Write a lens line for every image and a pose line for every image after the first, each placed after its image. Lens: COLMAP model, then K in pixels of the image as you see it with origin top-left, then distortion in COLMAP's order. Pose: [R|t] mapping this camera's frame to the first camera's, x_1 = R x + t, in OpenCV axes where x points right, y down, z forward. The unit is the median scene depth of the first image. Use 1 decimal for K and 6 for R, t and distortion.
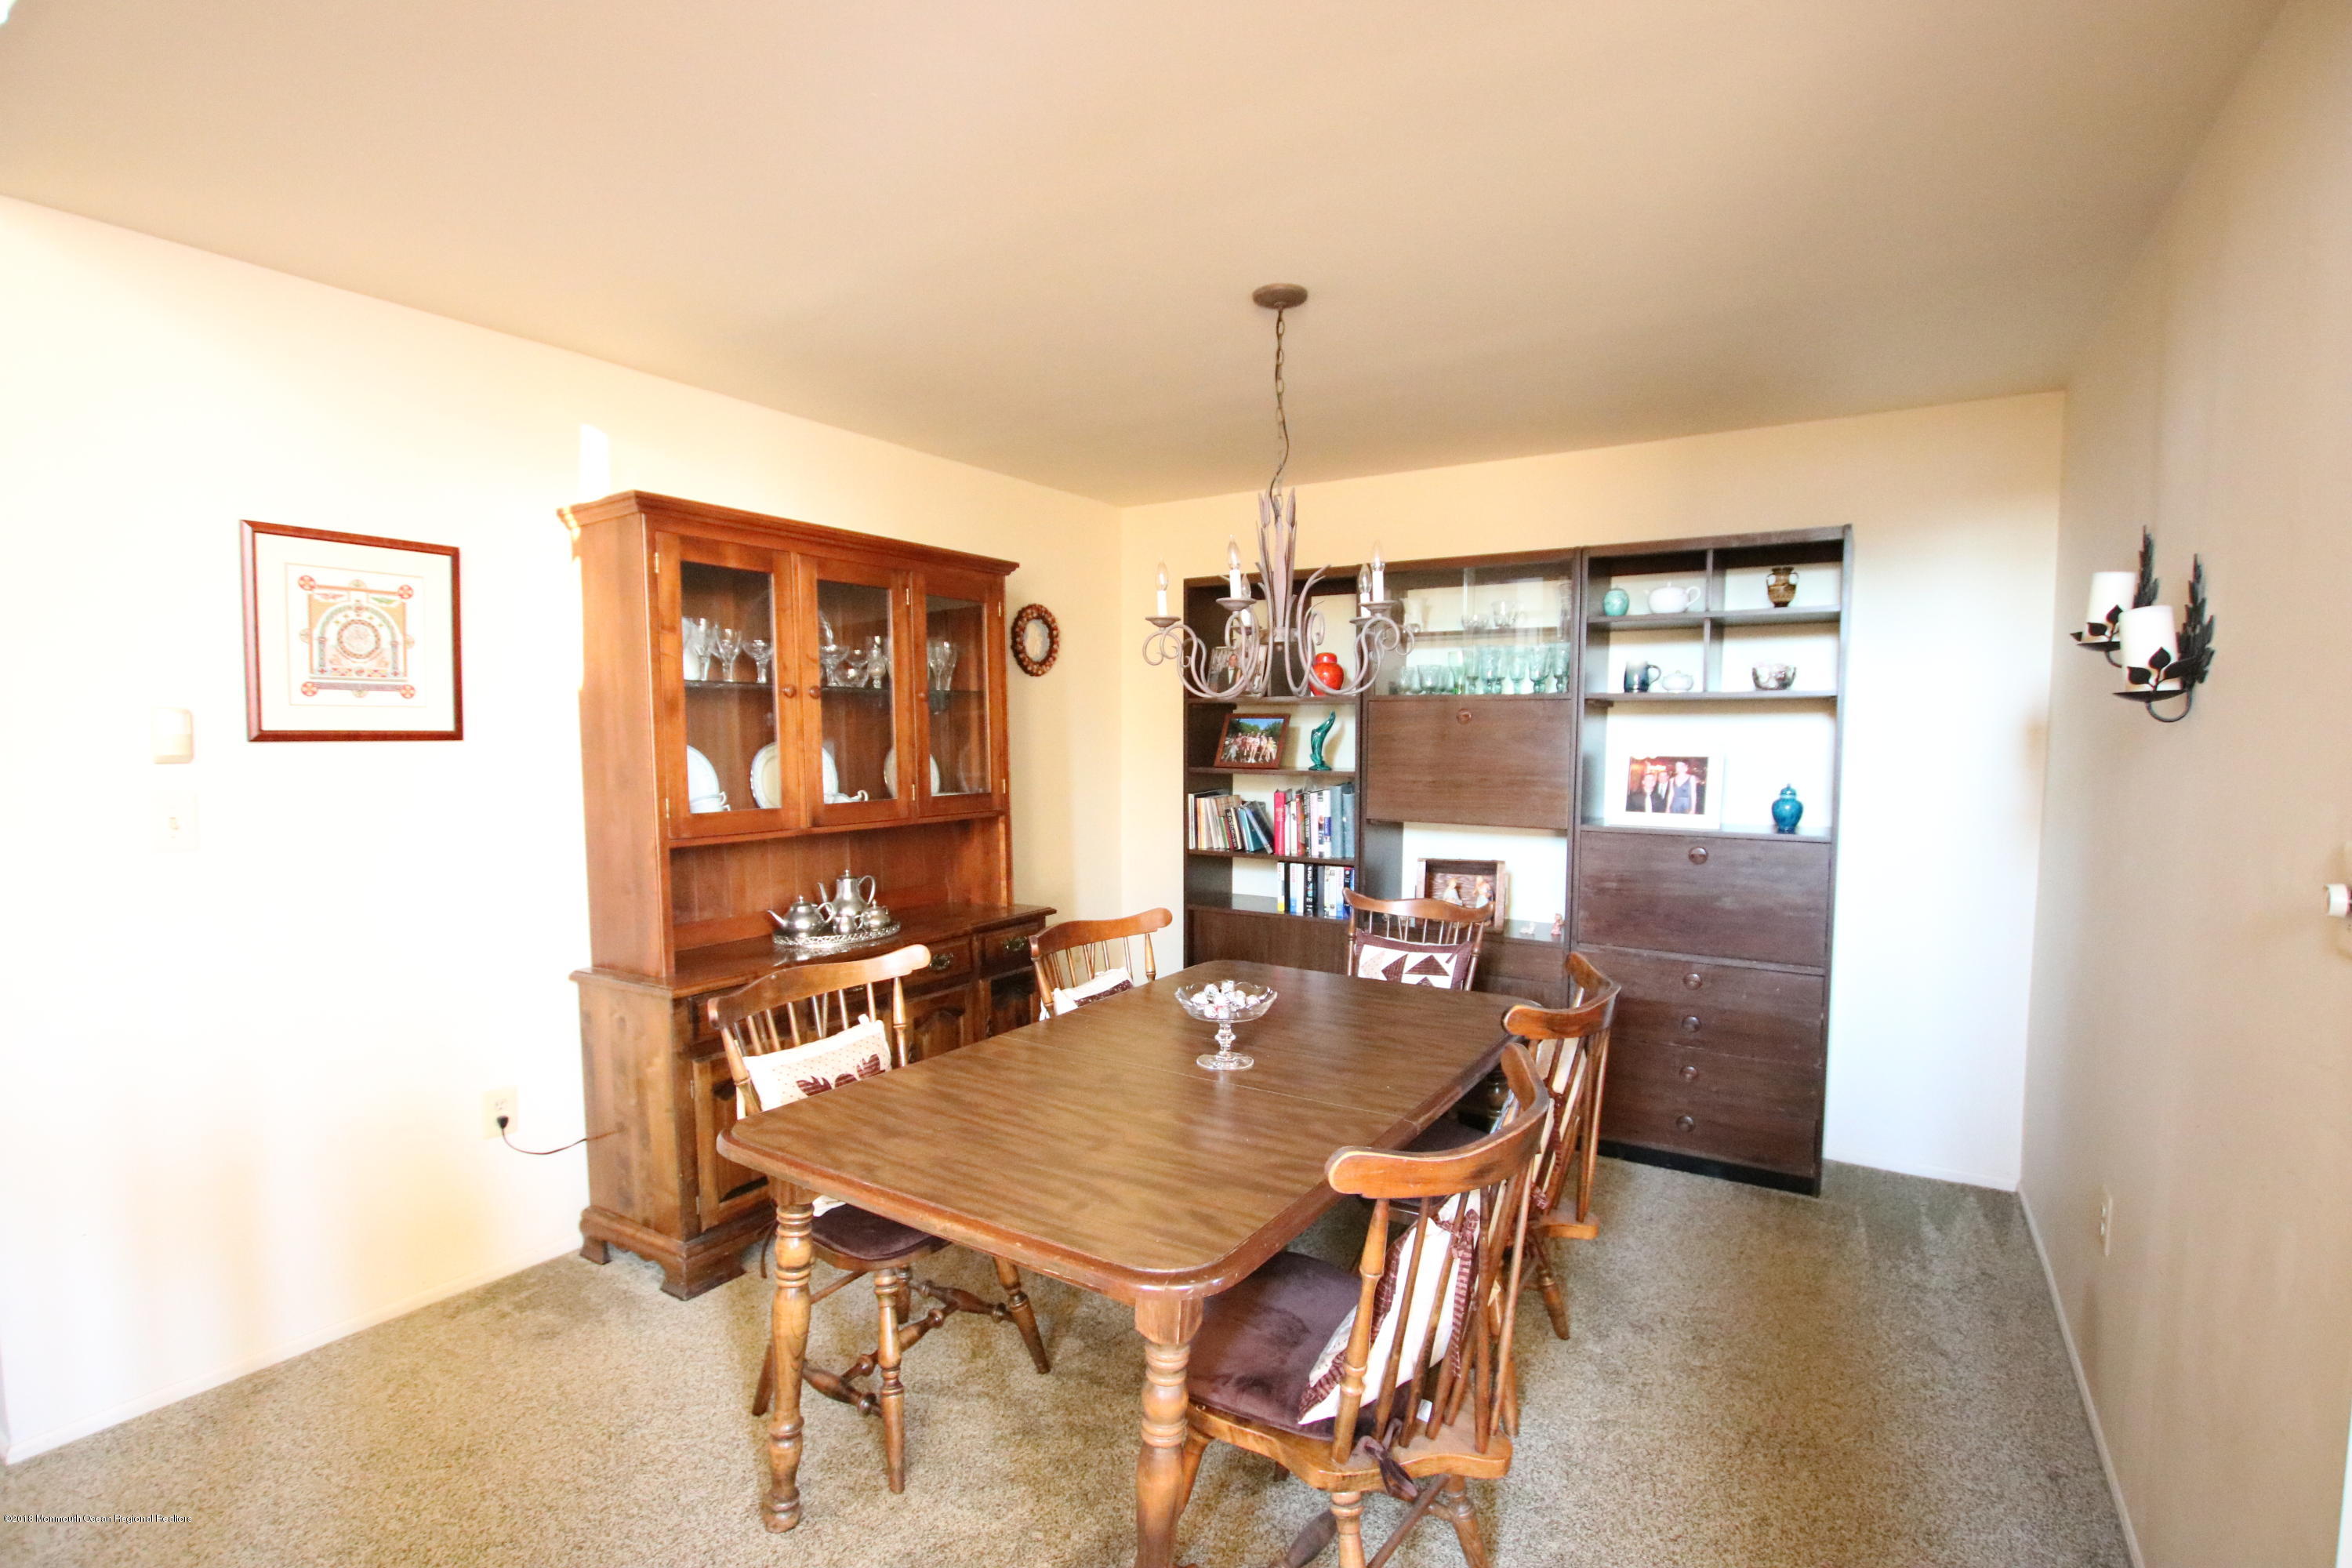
lens RADIAL K [[1096.5, 0, 1166.1], [0, 1096.5, 815.5], [0, 0, 1]] dist [-0.019837, 0.000286]
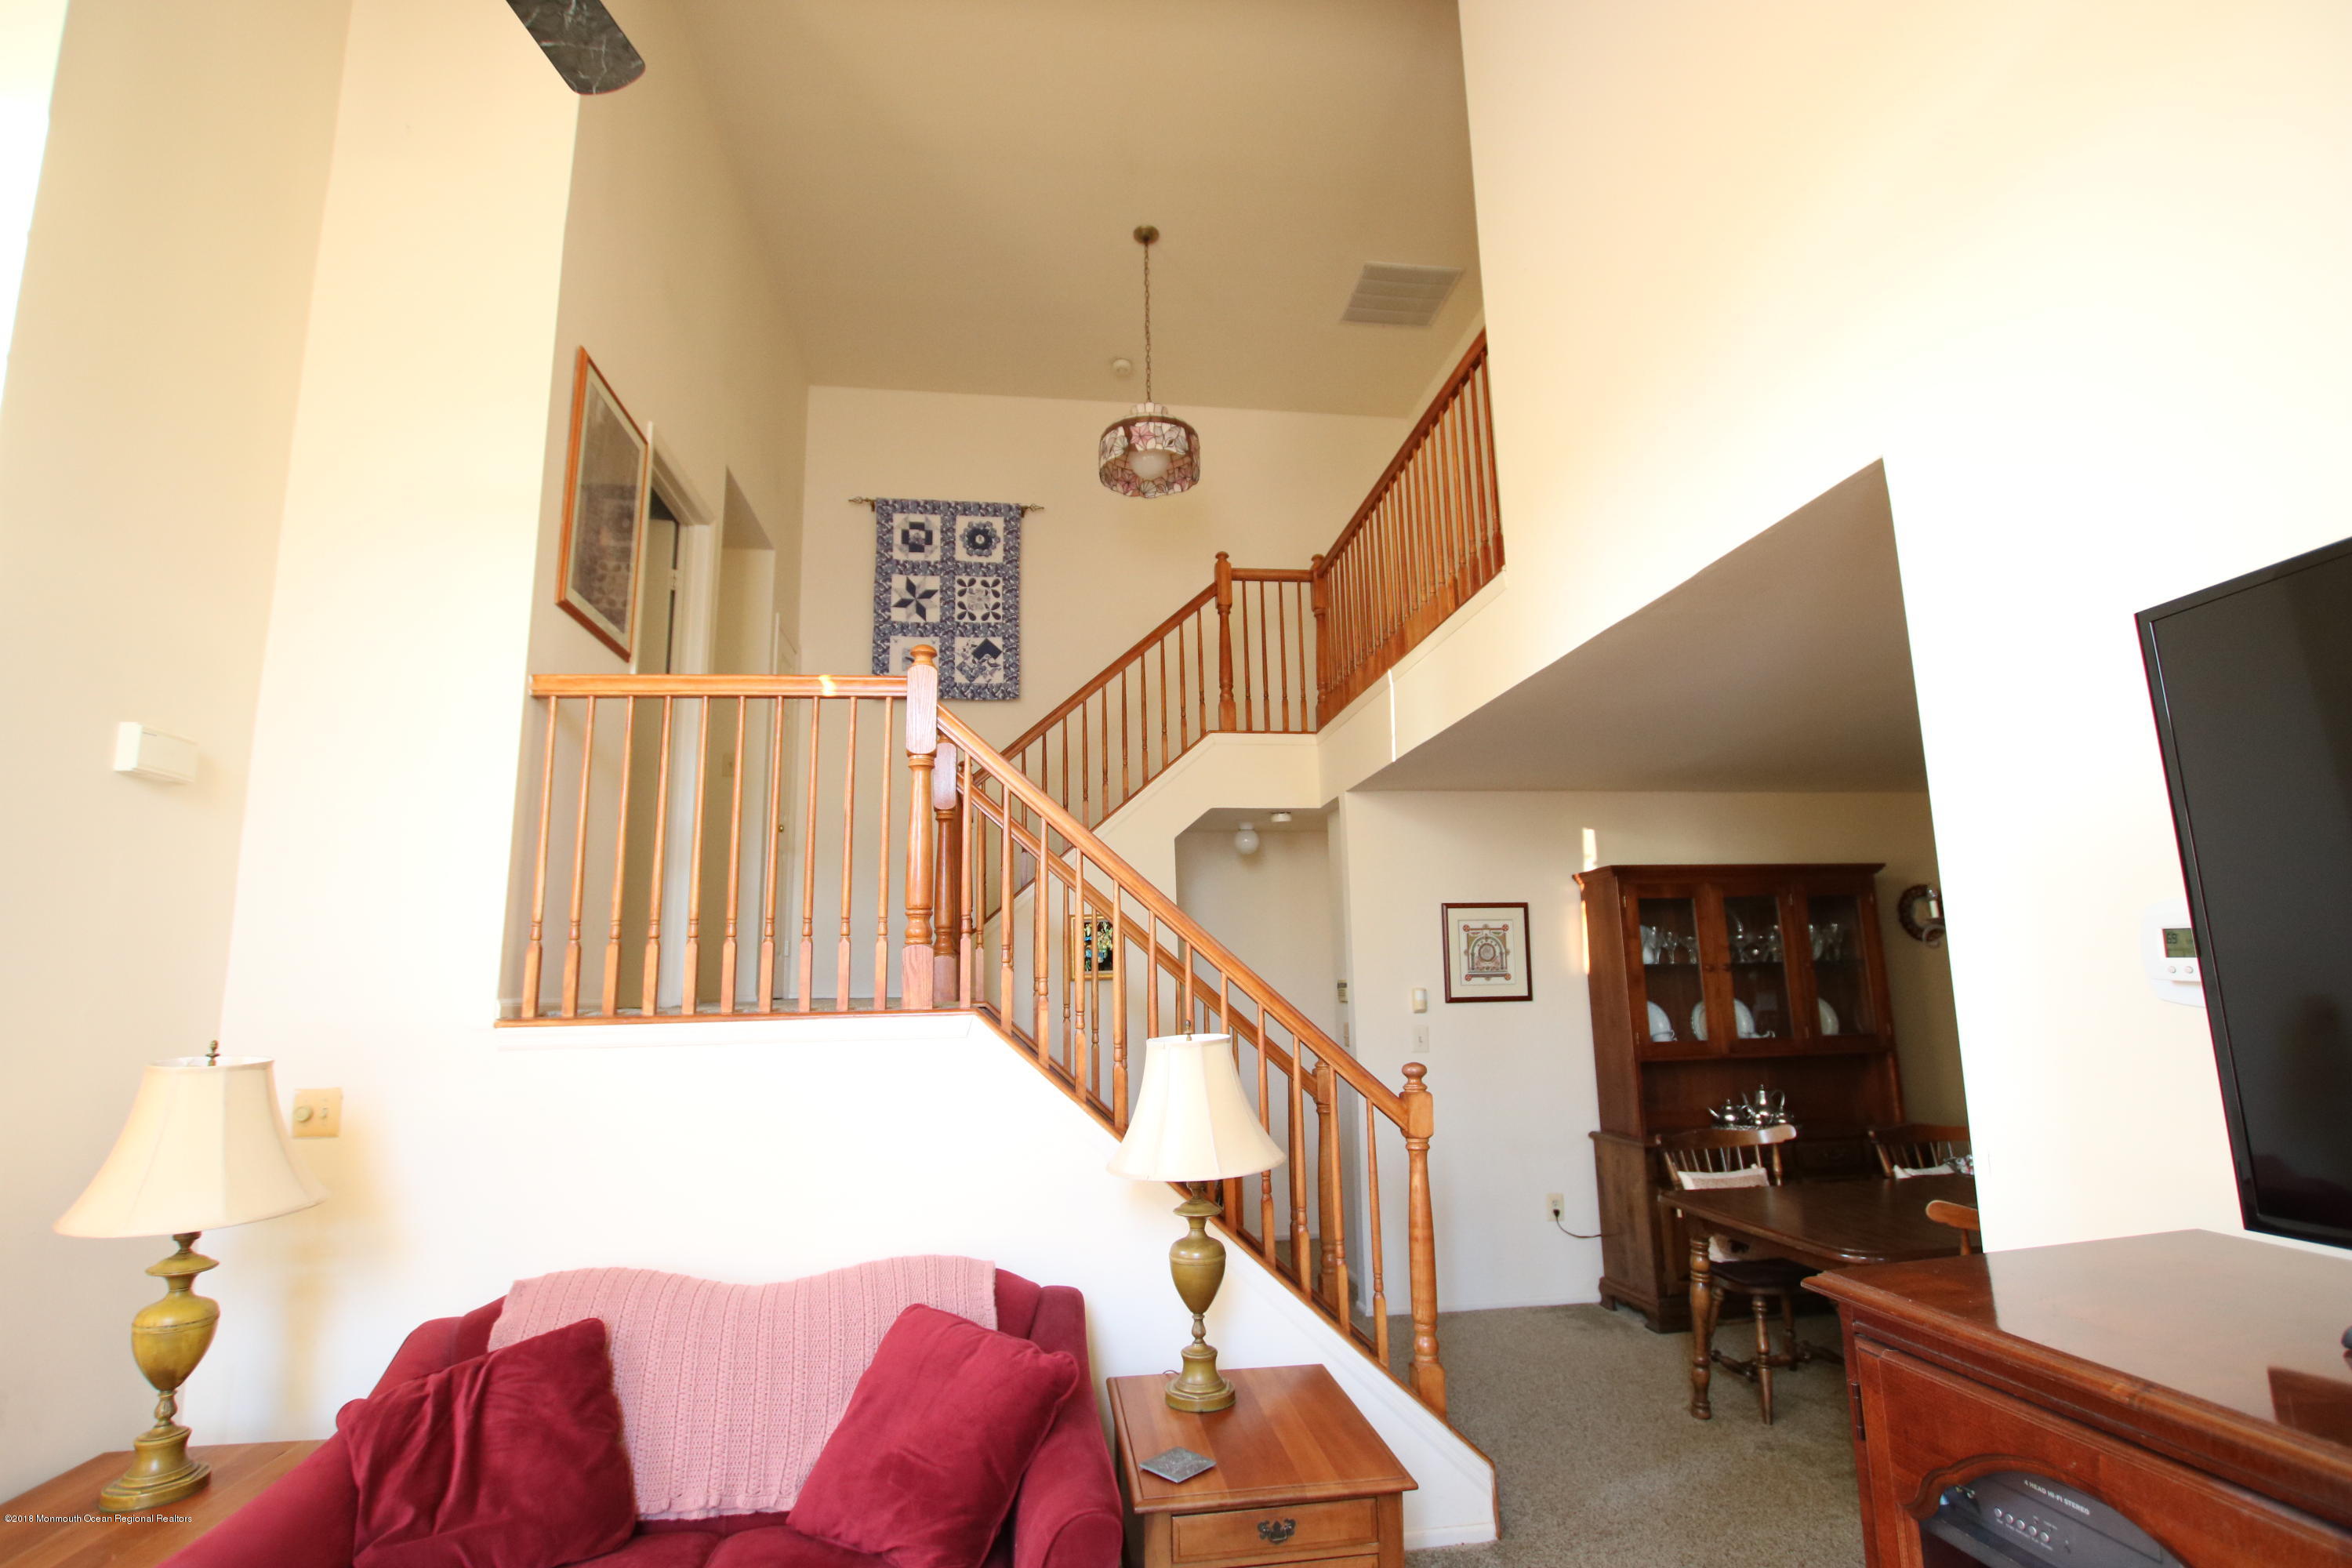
lens RADIAL K [[1096.5, 0, 1166.1], [0, 1096.5, 815.5], [0, 0, 1]] dist [-0.019837, 0.000286]
pose [[0.654800, -0.131236, -0.744322, 0.399090], [-0.036447, 0.978181, -0.204533, 0.029147], [0.754923, 0.161056, 0.635729, -0.744283]]
